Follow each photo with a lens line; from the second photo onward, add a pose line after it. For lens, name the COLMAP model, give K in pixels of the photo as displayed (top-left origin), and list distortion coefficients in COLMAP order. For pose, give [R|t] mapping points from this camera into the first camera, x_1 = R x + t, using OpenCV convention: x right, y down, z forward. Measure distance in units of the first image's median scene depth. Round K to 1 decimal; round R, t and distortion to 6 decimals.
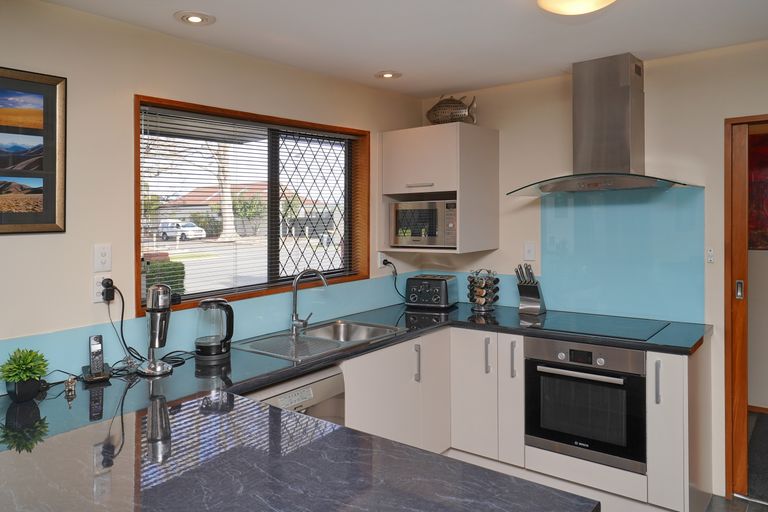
lens RADIAL K [[544.9, 0, 388.4], [0, 544.9, 218.8], [0, 0, 1]] dist [0.014479, -0.009524]
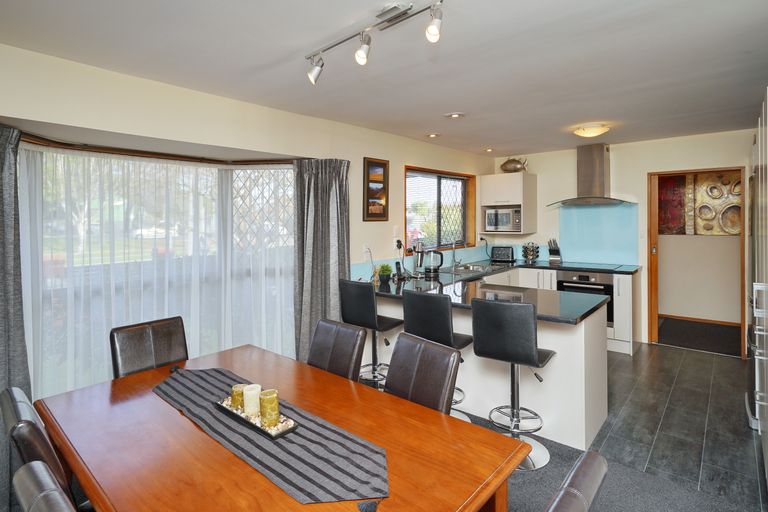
lens RADIAL K [[390.7, 0, 403.8], [0, 390.7, 219.5], [0, 0, 1]] dist [0.004321, 0.000749]
pose [[0.999990, 0.002408, -0.003741, -0.338351], [-0.002434, 0.999972, -0.007007, 0.020033], [0.003724, 0.007016, 0.999968, -0.544524]]
